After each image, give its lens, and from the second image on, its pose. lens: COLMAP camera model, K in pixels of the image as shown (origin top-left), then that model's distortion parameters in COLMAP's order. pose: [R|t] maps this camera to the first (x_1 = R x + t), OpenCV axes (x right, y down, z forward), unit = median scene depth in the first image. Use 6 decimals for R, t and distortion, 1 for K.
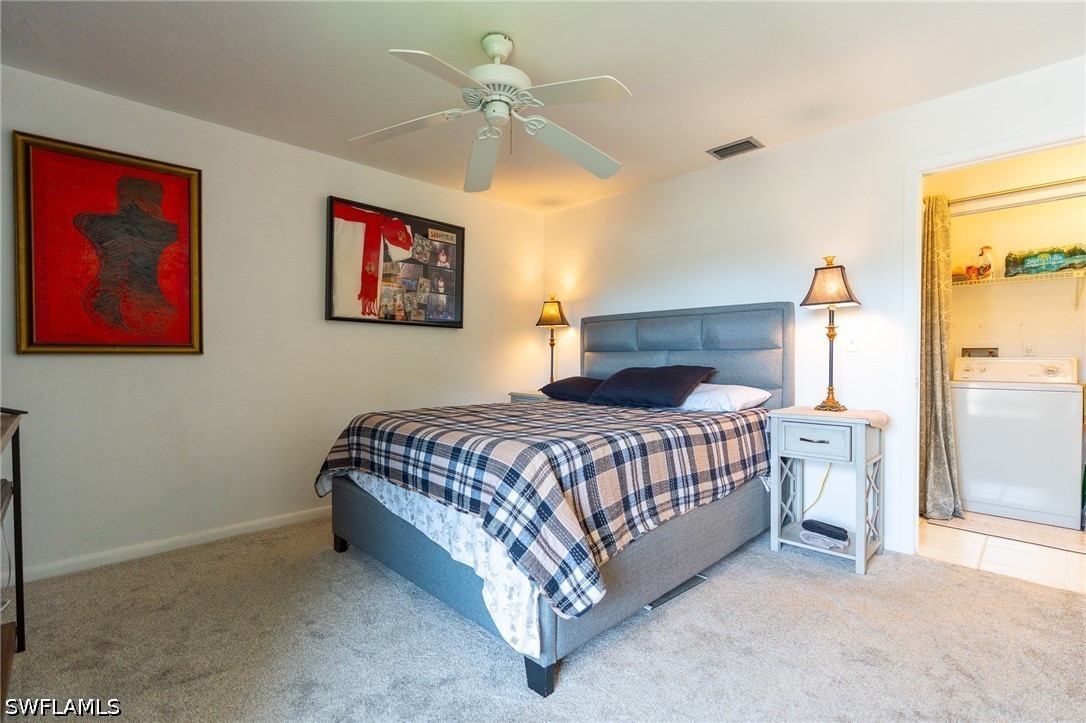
lens RADIAL K [[503.7, 0, 543.0], [0, 503.7, 361.5], [0, 0, 1]] dist [-0.003277, 0.000180]
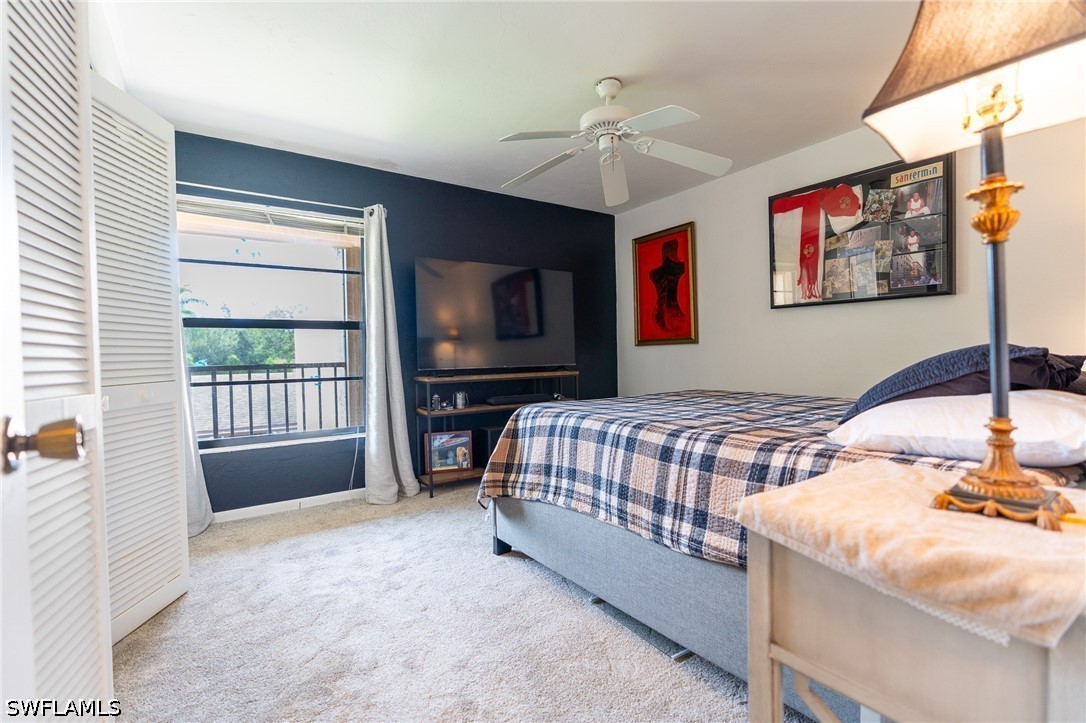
lens RADIAL K [[503.7, 0, 543.0], [0, 503.7, 361.5], [0, 0, 1]] dist [-0.003277, 0.000180]
pose [[-0.180462, 0.016205, -0.983449, 0.677906], [0.015782, 0.999783, 0.013578, 0.008923], [0.983455, -0.013070, -0.180678, 0.627639]]
